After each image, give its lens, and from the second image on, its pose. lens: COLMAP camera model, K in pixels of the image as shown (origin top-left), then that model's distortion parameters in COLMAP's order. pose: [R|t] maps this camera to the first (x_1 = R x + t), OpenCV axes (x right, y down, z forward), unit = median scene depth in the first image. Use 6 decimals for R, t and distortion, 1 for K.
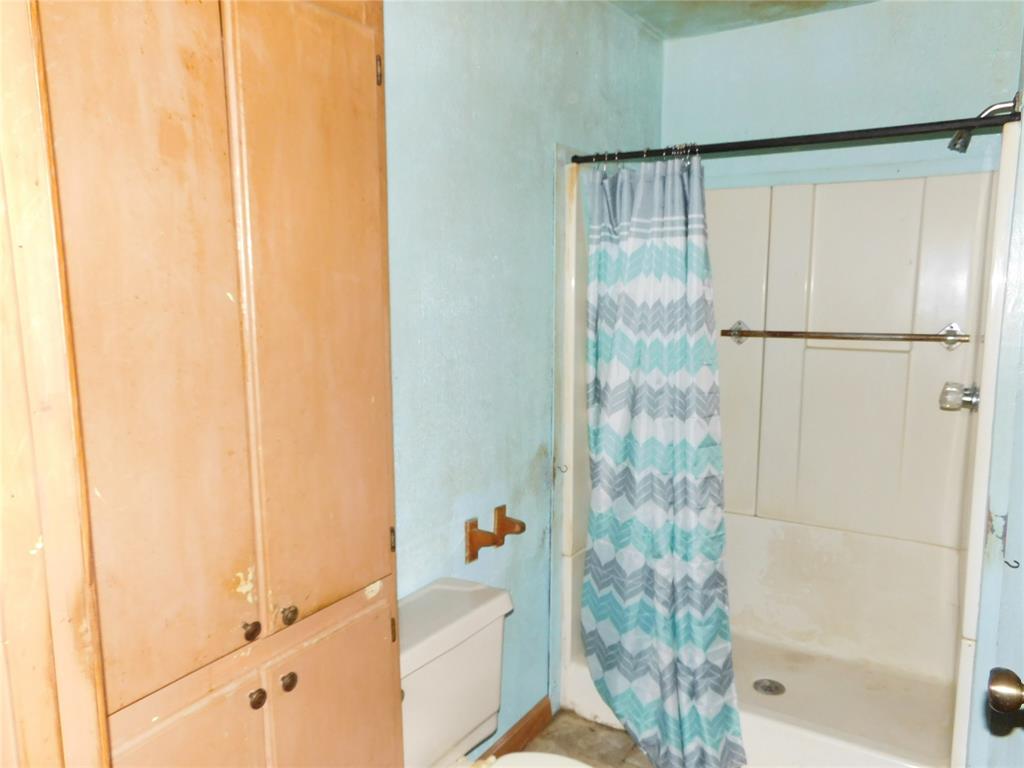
lens RADIAL K [[772.1, 0, 512.0], [0, 772.1, 384.0], [0, 0, 1]] dist [-0.040169, 0.087153]
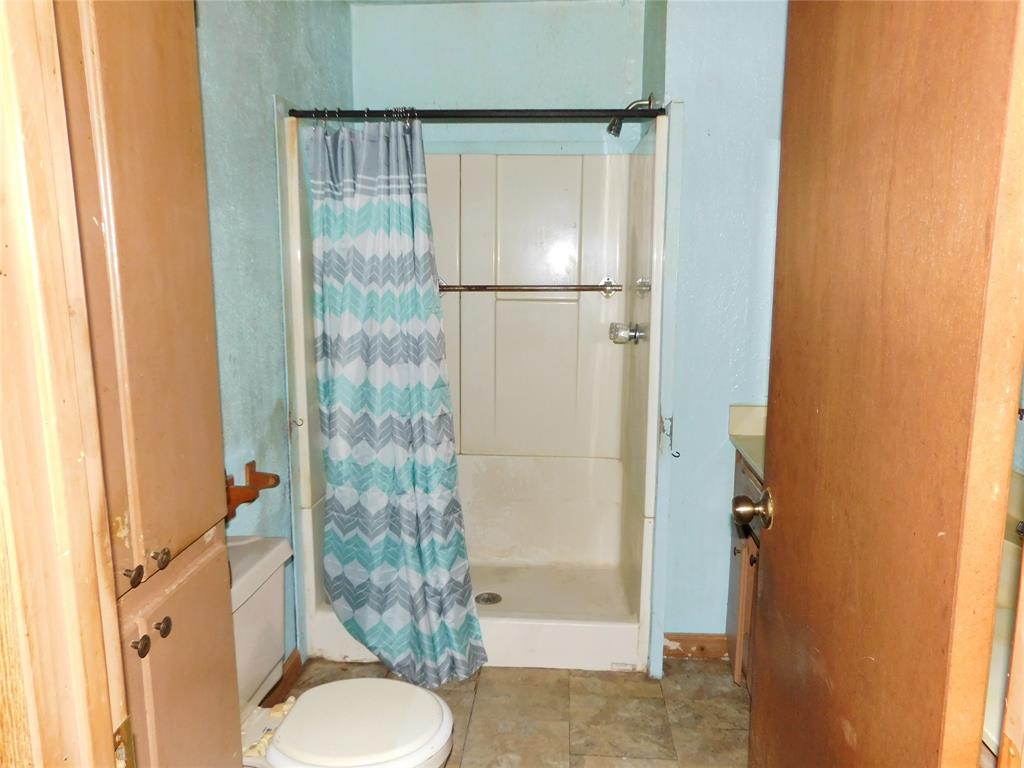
lens RADIAL K [[773.9, 0, 512.0], [0, 773.9, 384.0], [0, 0, 1]] dist [-0.039647, 0.118950]
pose [[0.885655, -0.071272, 0.458842, -0.159511], [0.055740, 0.997323, 0.047325, 0.029338], [-0.460987, -0.016337, 0.887257, -0.029555]]
